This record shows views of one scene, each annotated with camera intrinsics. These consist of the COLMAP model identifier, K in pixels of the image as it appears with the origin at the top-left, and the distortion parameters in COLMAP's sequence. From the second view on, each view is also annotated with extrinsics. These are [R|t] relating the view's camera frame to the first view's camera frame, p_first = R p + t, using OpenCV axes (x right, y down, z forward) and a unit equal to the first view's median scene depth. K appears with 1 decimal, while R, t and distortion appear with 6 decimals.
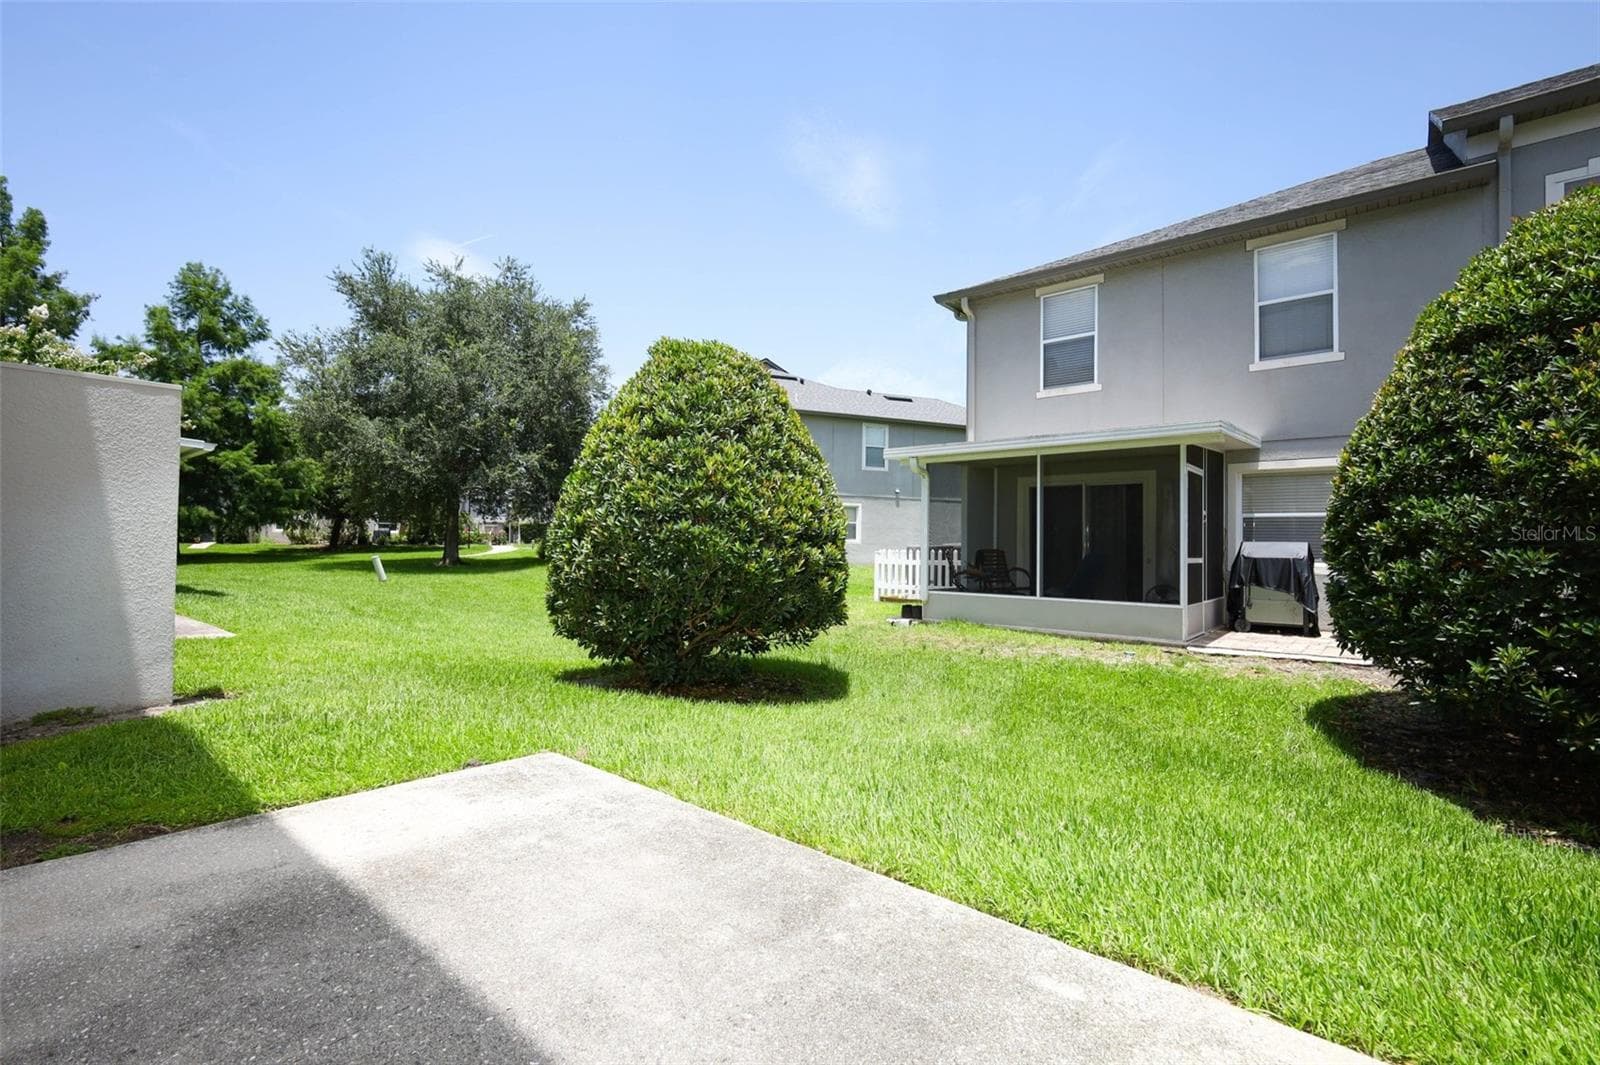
lens RADIAL K [[737.5, 0, 800.0], [0, 737.5, 532.5], [0, 0, 1]] dist [0.000141, -0.000391]
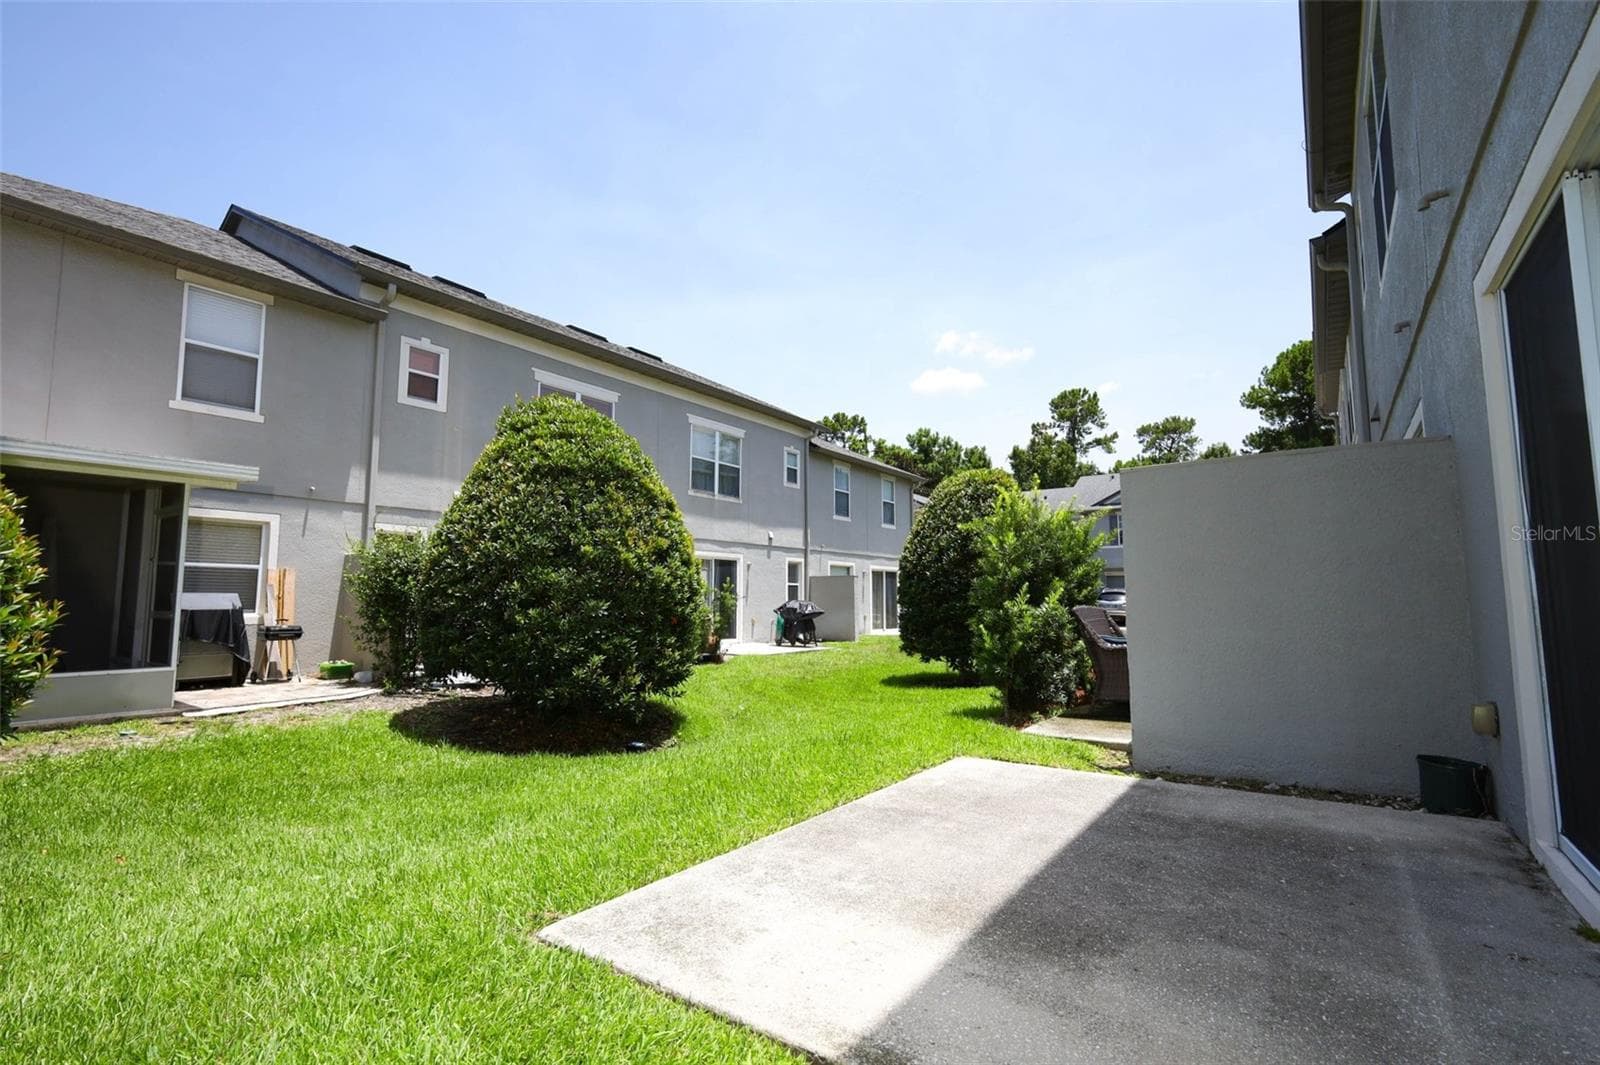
lens RADIAL K [[737.5, 0, 800.0], [0, 737.5, 532.5], [0, 0, 1]] dist [0.000141, -0.000391]
pose [[-0.097708, 0.078992, 0.992075, -1.258569], [-0.019488, 0.996502, -0.081263, -0.009001], [-0.995024, -0.027274, -0.095827, 1.016130]]
